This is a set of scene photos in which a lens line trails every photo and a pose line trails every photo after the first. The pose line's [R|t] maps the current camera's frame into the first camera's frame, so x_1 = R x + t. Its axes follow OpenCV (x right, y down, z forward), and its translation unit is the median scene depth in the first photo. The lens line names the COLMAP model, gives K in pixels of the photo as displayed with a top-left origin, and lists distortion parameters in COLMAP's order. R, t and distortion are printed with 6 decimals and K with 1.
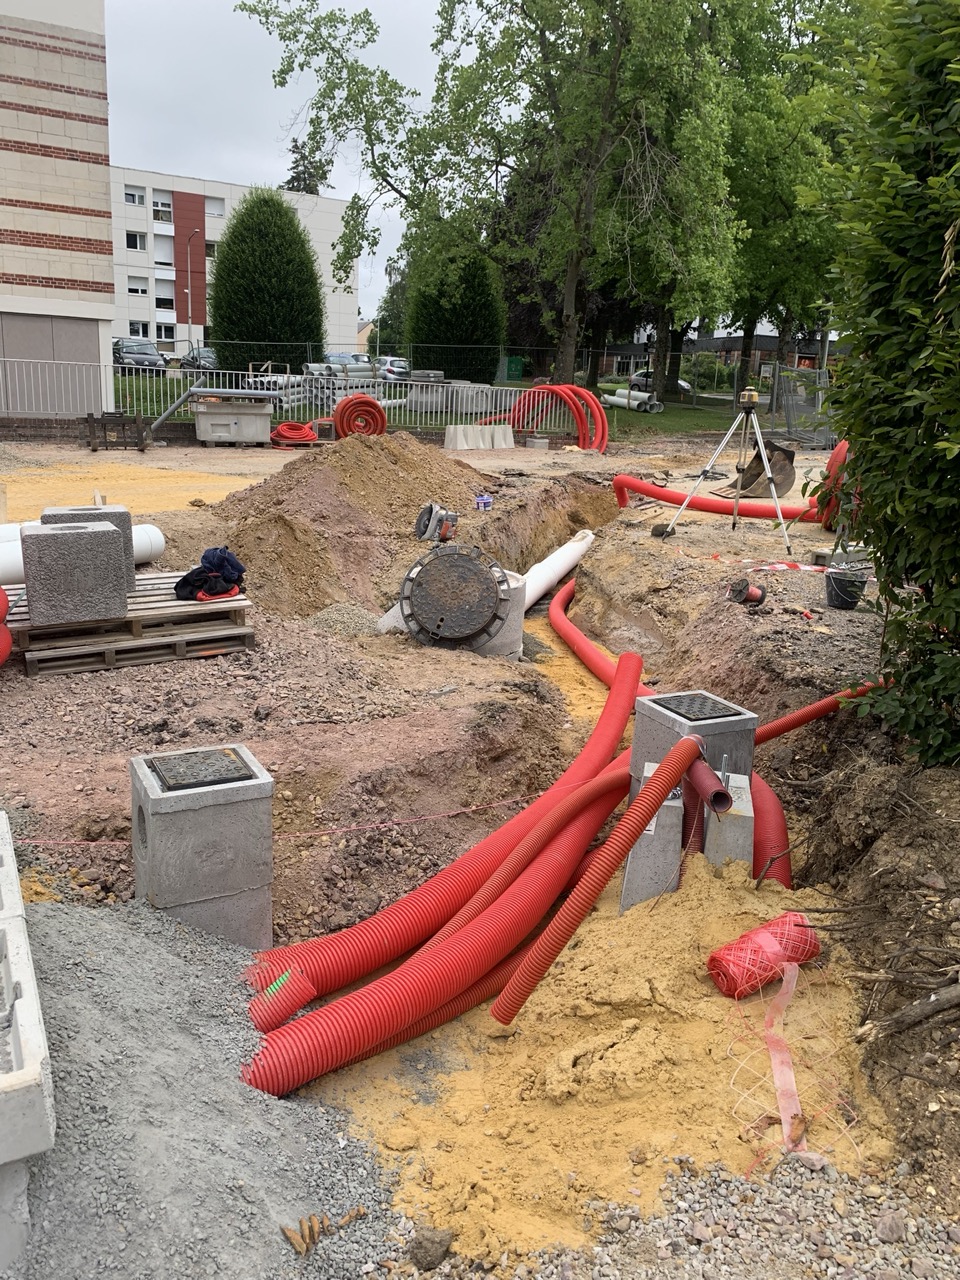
lens RADIAL K [[941.0, 0, 480.0], [0, 941.0, 640.0], [0, 0, 1]] dist [0.182776, -0.477791]
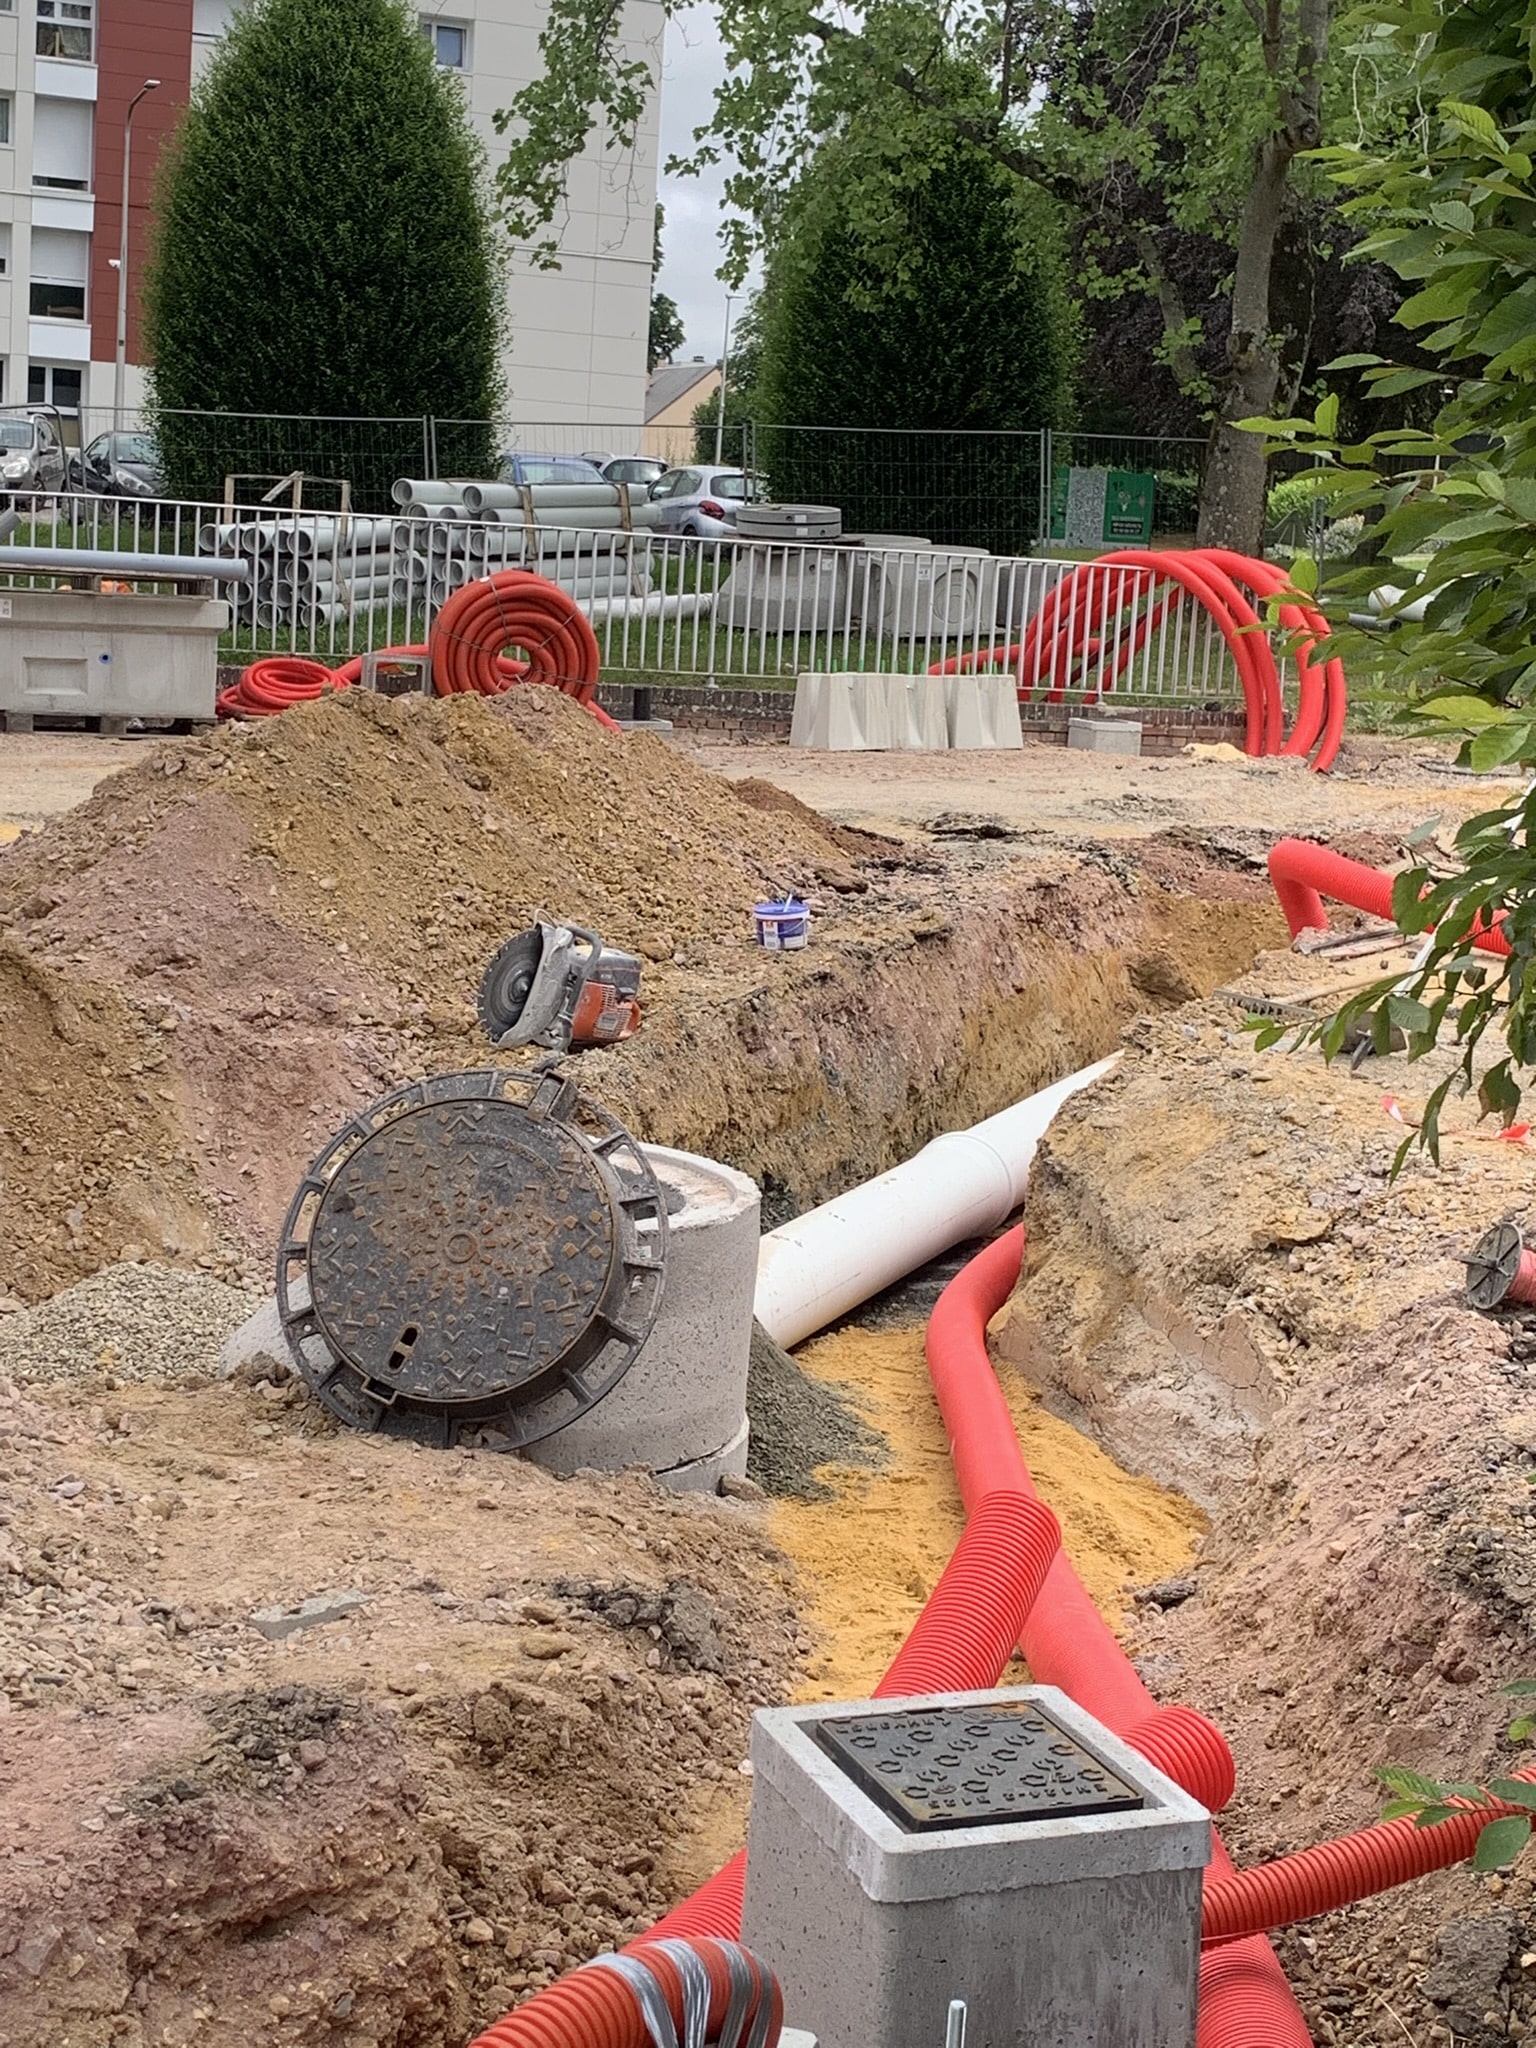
lens RADIAL K [[3032.3, 0, 768.0], [0, 3032.3, 1024.0], [0, 0, 1]] dist [0.251107, -0.921525]
pose [[0.995958, 0.023962, -0.086565, 0.083377], [-0.033300, 0.993582, -0.108102, -0.011316], [0.083419, 0.110548, 0.990364, 0.064345]]
